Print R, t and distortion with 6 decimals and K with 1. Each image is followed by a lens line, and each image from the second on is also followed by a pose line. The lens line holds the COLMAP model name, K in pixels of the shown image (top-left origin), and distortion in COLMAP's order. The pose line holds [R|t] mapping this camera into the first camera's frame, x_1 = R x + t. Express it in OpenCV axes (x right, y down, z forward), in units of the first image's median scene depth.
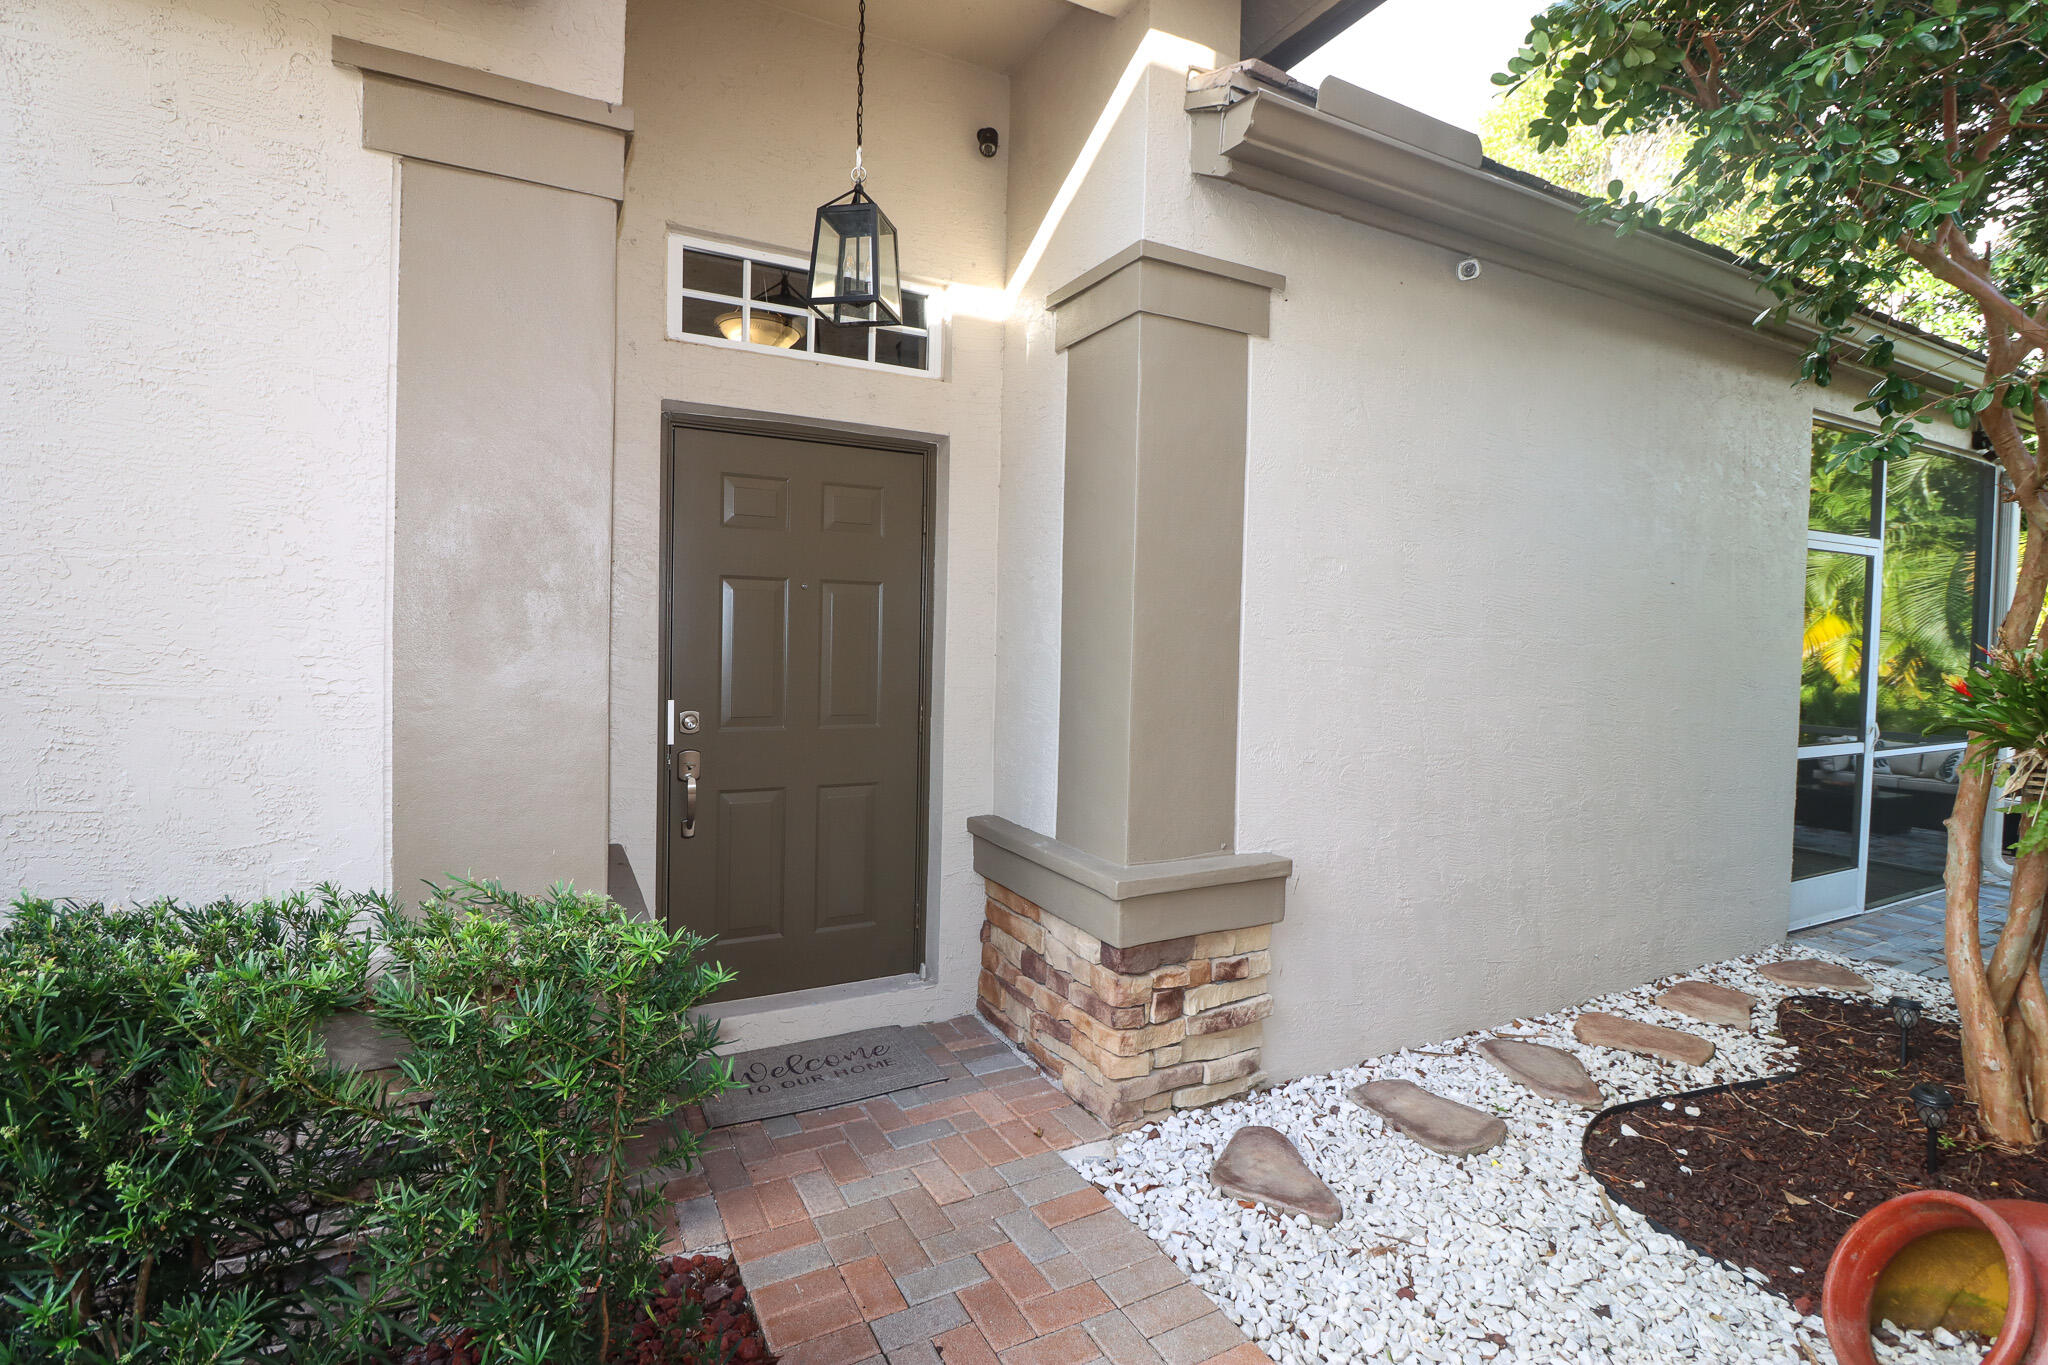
lens RADIAL K [[946.0, 0, 1009.2], [0, 946.0, 662.7], [0, 0, 1]] dist [-0.003958, -0.010875]
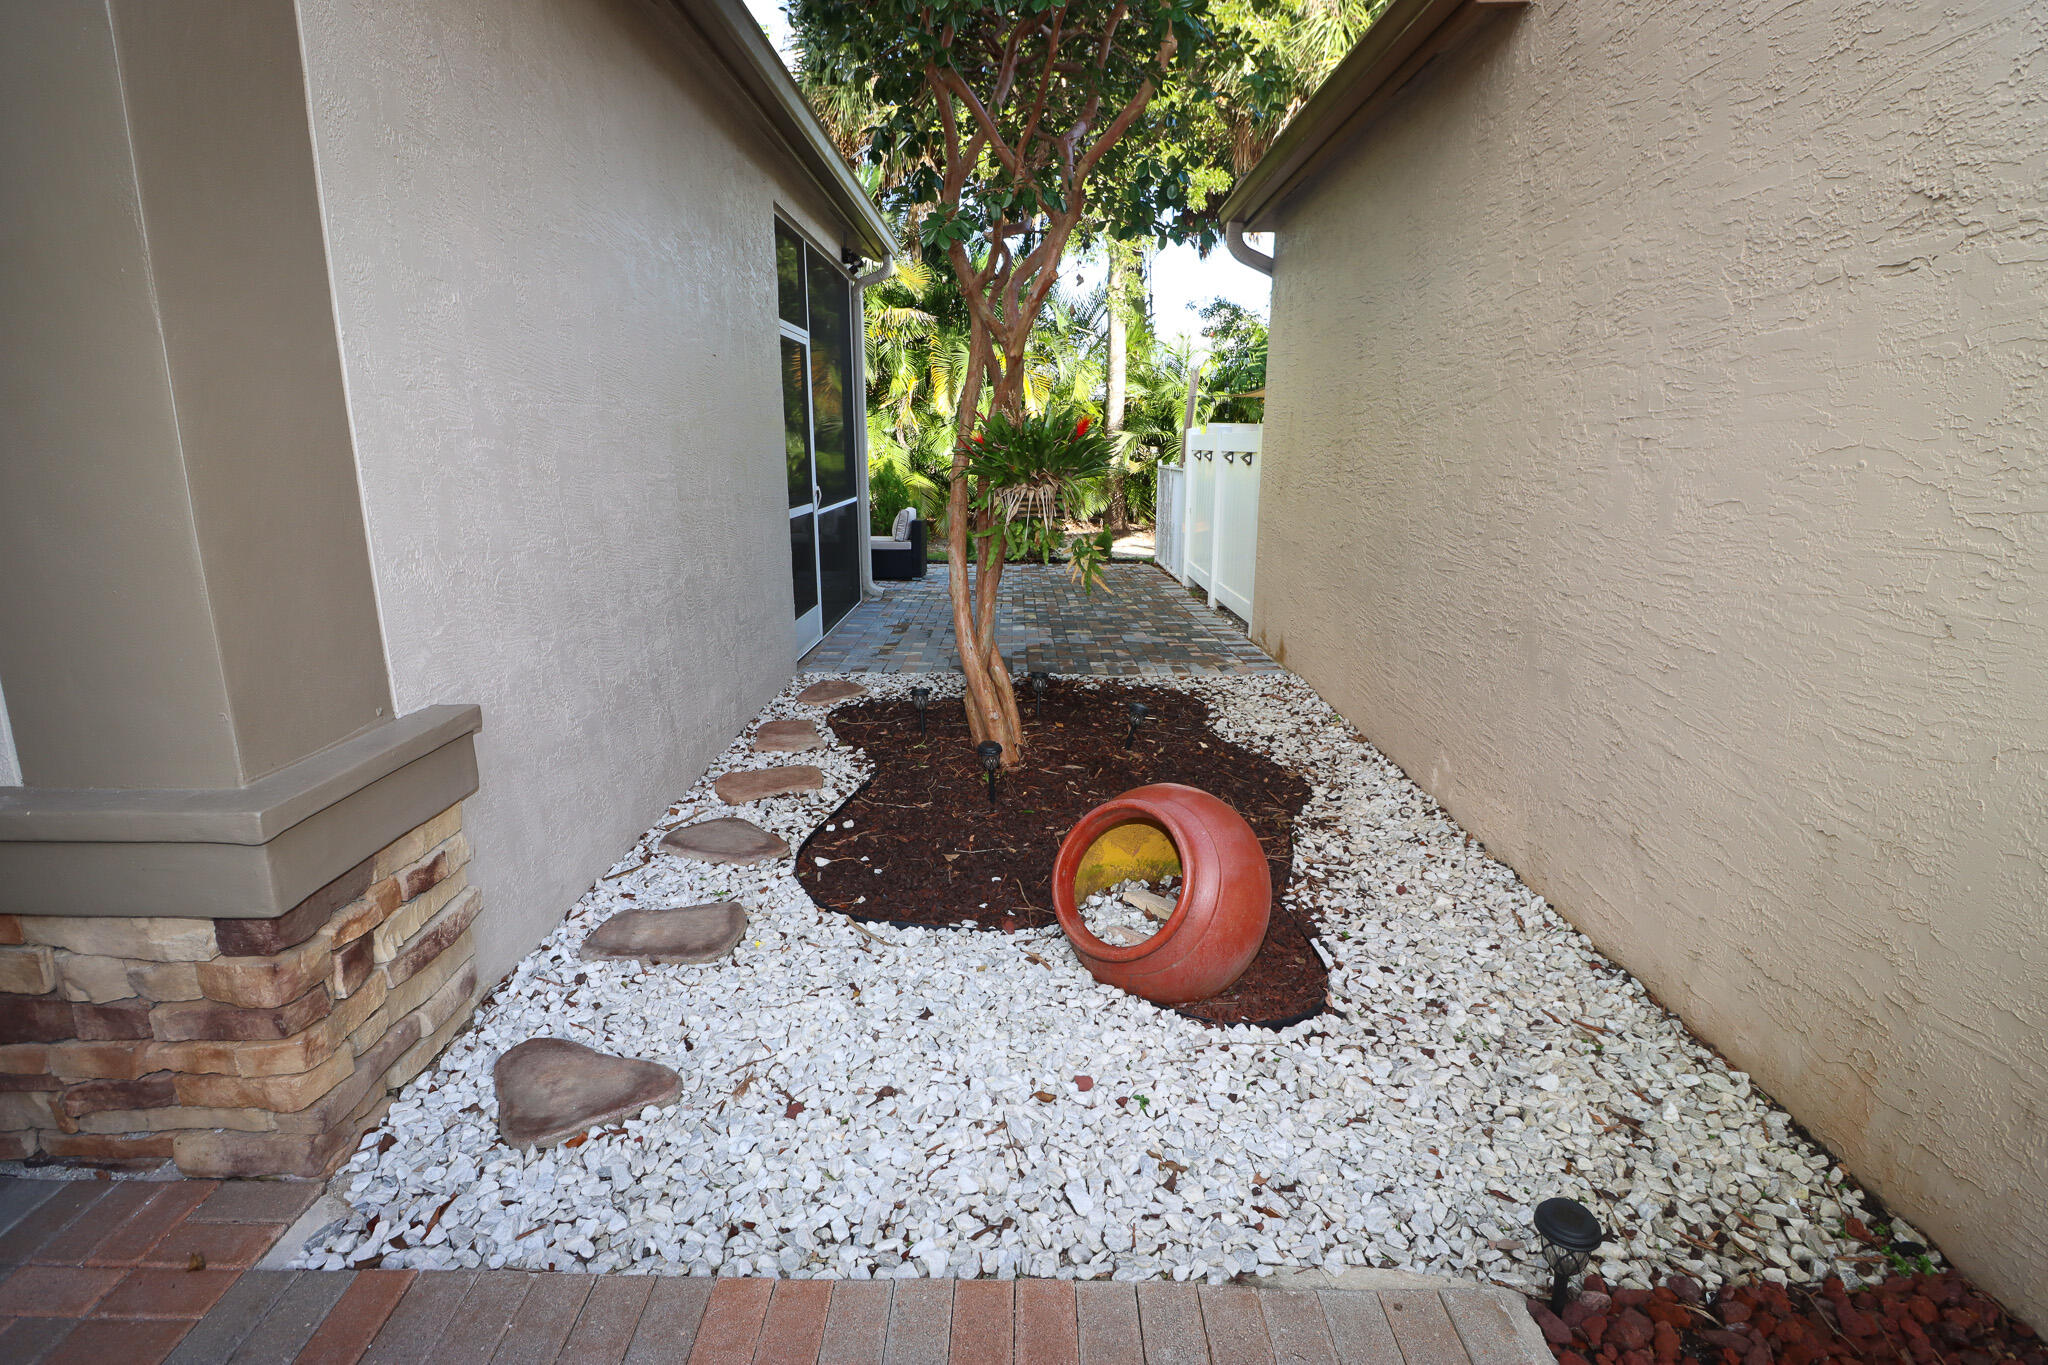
lens RADIAL K [[946.0, 0, 1003.0], [0, 946.0, 656.1], [0, 0, 1]] dist [-0.003958, -0.010875]
pose [[0.466202, -0.215404, 0.858054, -0.136424], [0.039799, 0.974030, 0.222894, 0.022983], [-0.883782, -0.069764, 0.462668, 0.299139]]
